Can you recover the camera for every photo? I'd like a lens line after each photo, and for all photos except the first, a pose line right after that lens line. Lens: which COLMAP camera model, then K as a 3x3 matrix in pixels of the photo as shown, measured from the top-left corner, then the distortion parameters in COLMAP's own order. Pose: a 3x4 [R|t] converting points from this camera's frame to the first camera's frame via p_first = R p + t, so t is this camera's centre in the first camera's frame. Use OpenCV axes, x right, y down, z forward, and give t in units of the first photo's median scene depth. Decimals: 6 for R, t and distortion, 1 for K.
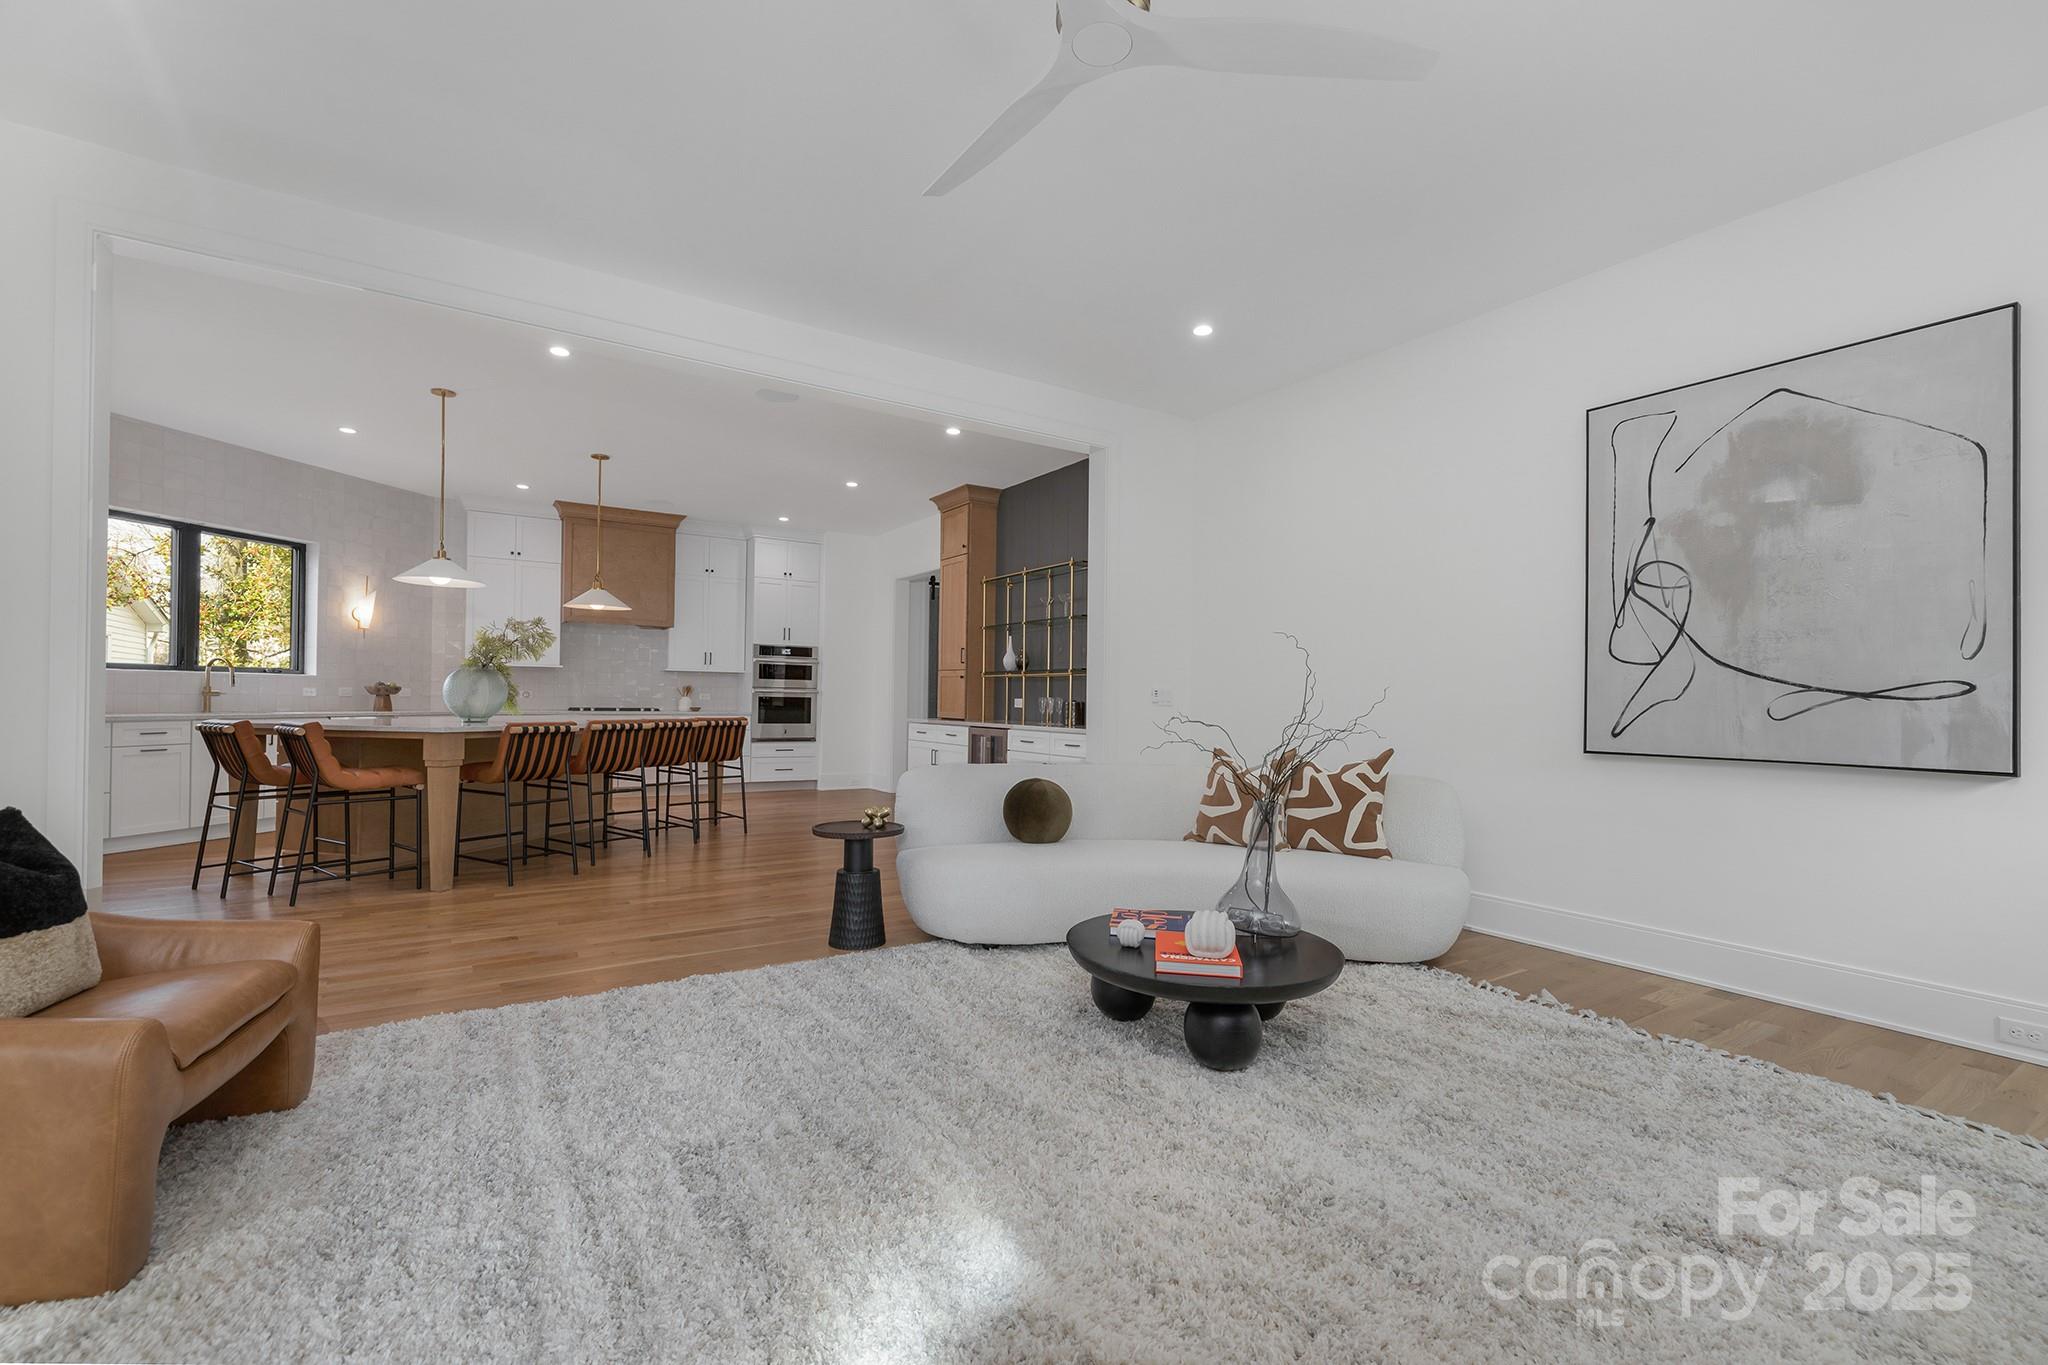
lens RADIAL K [[887.1, 0, 1024.6], [0, 887.1, 690.5], [0, 0, 1]] dist [-0.002664, 0.000876]
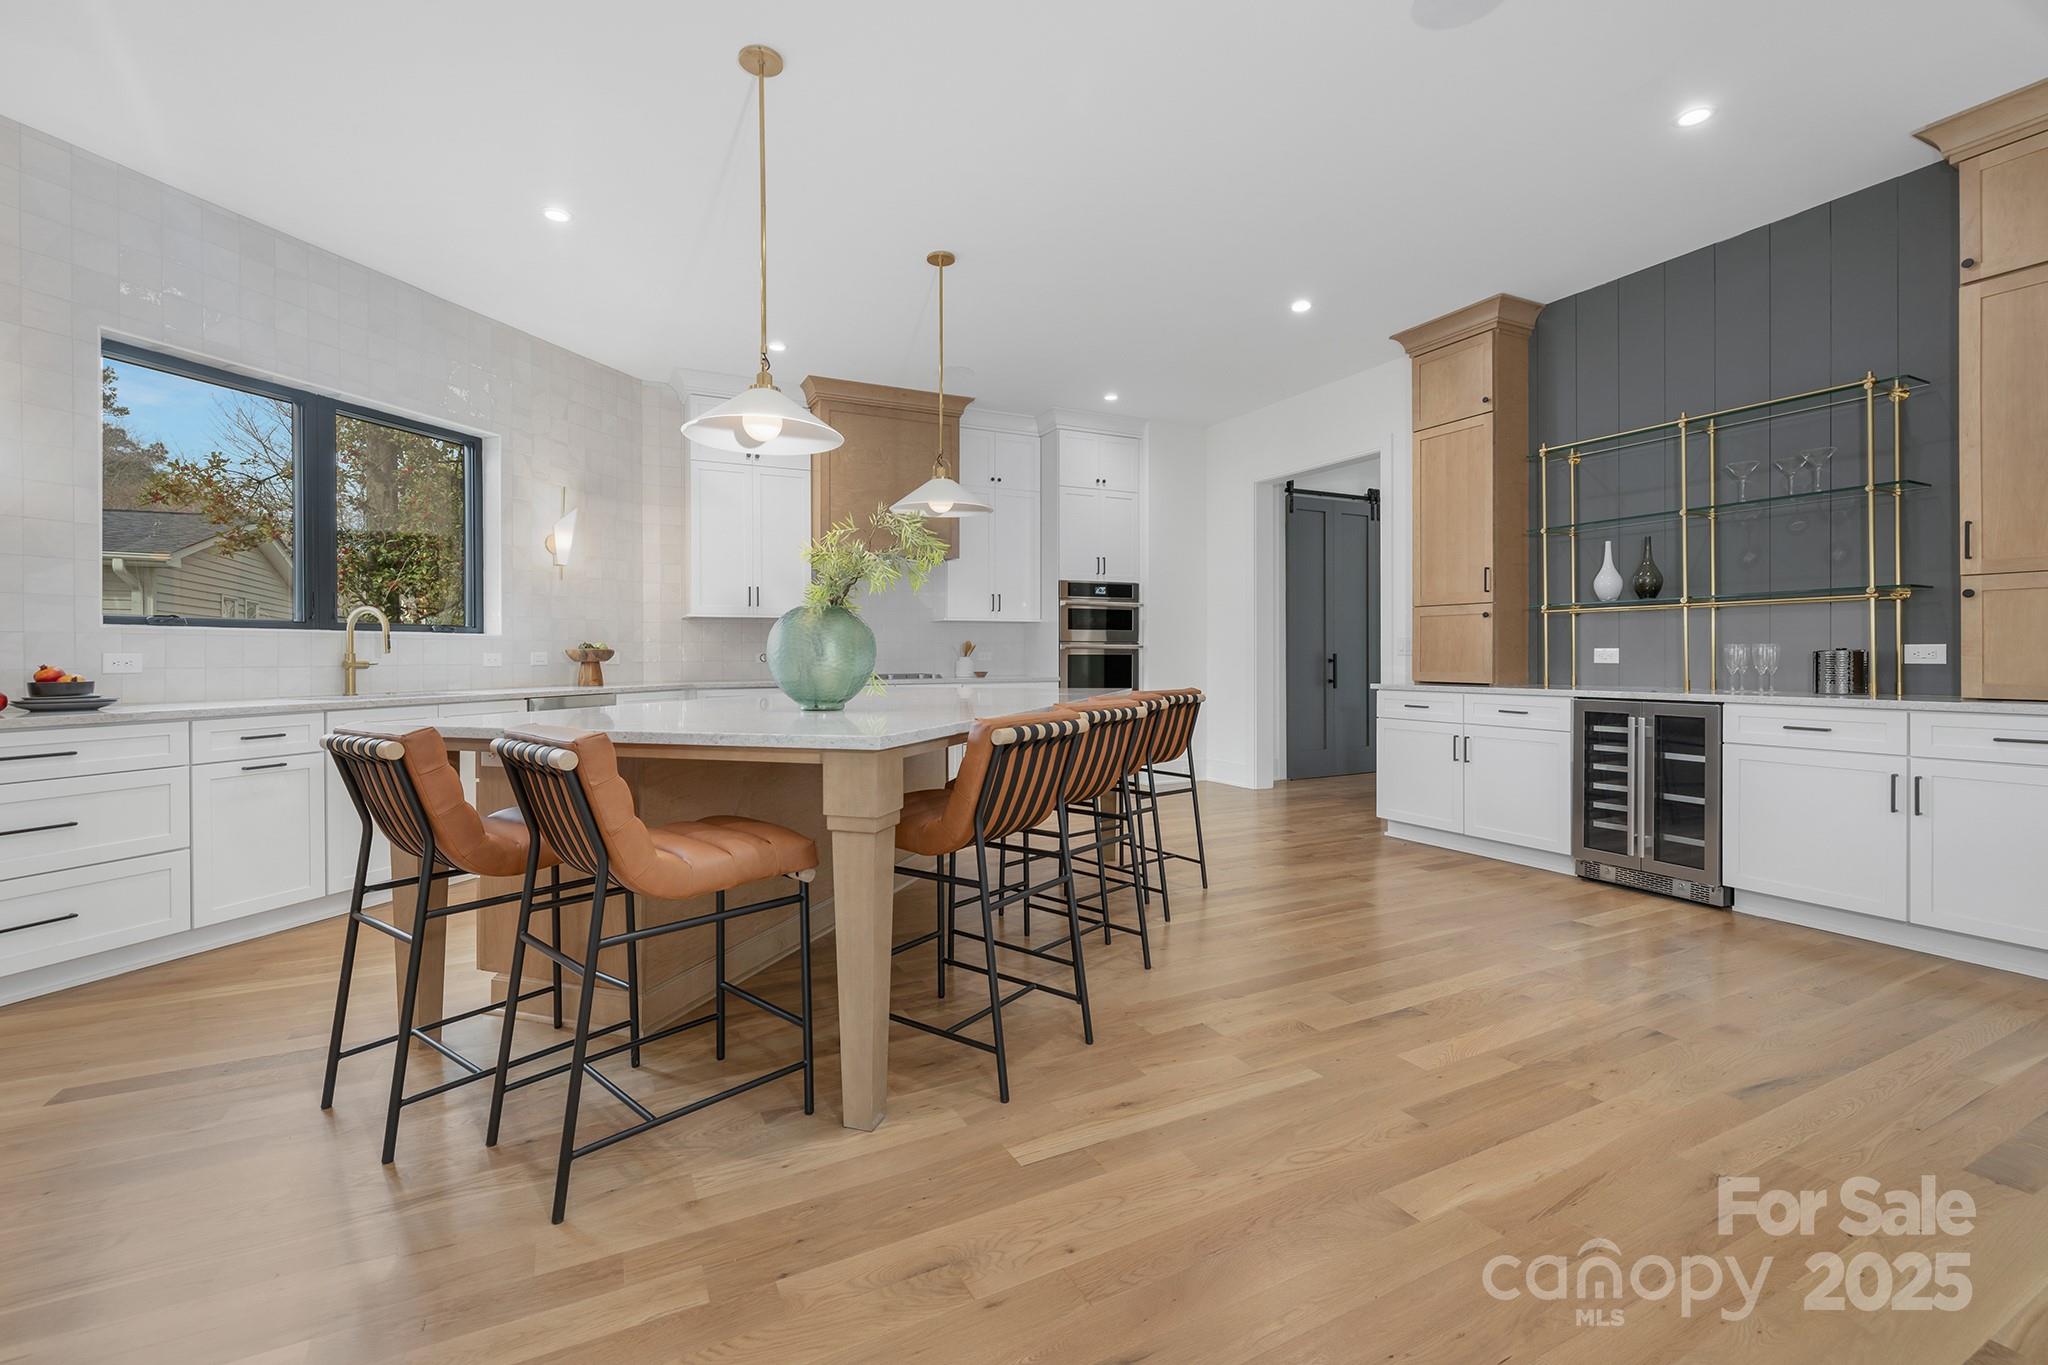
lens RADIAL K [[887.1, 0, 1018.4], [0, 887.1, 650.3], [0, 0, 1]] dist [-0.002664, 0.000876]
pose [[0.994378, -0.020239, -0.103934, -0.381794], [0.020525, 0.999788, 0.001681, 0.001675], [0.103878, -0.003805, 0.994583, 0.419372]]
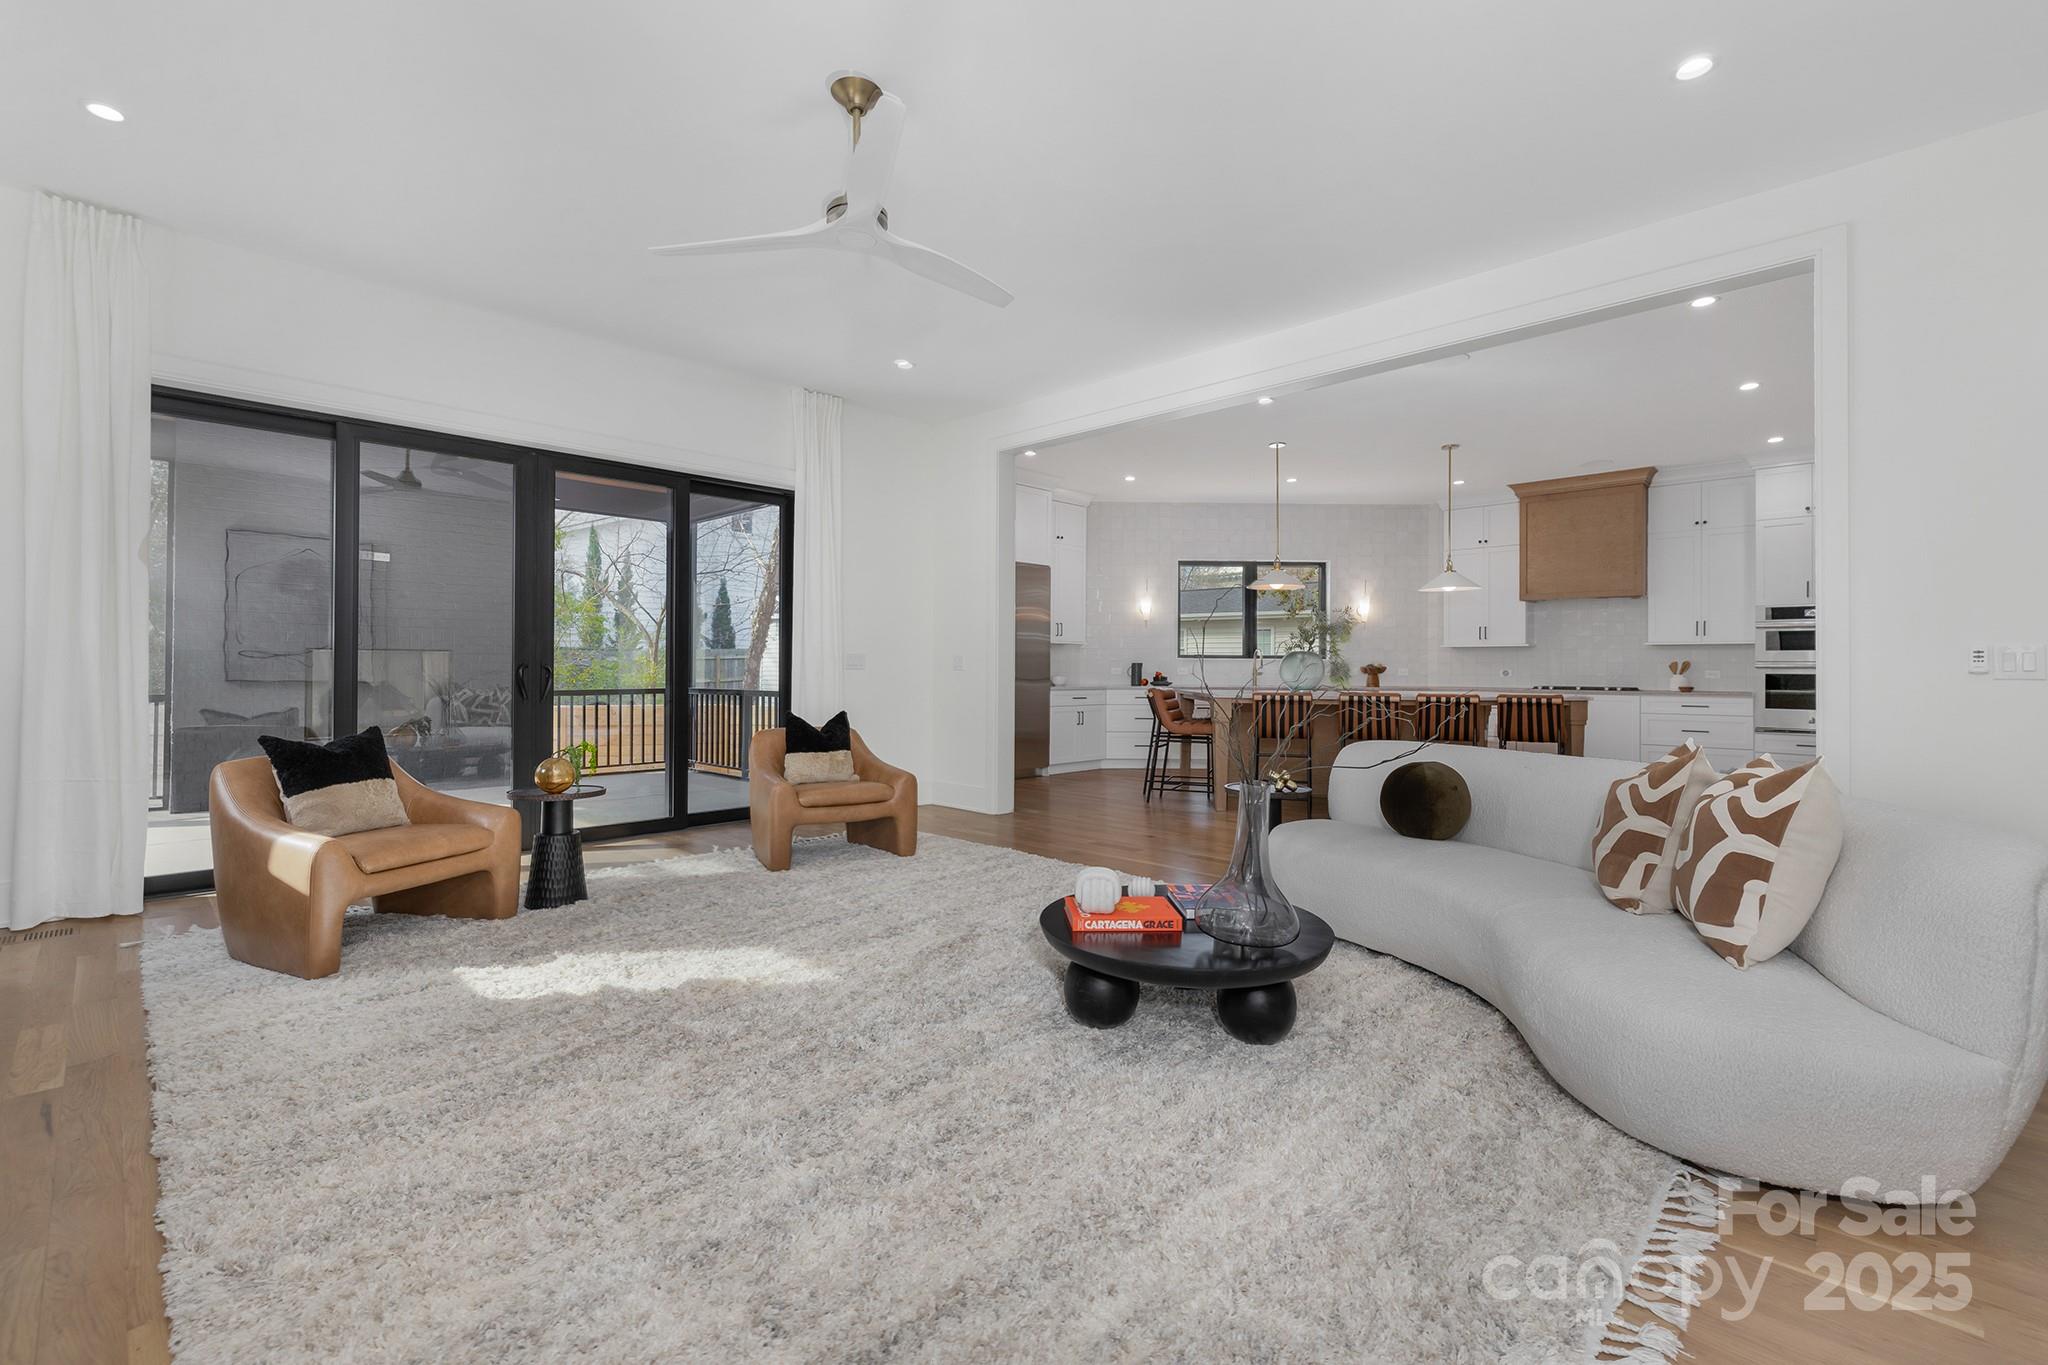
lens RADIAL K [[887.1, 0, 1021.3], [0, 887.1, 677.8], [0, 0, 1]] dist [-0.002664, 0.000876]
pose [[0.235594, -0.003659, -0.971845, 0.432936], [0.006003, 0.999979, -0.002310, 0.012217], [0.971833, -0.005289, 0.235611, 0.258184]]
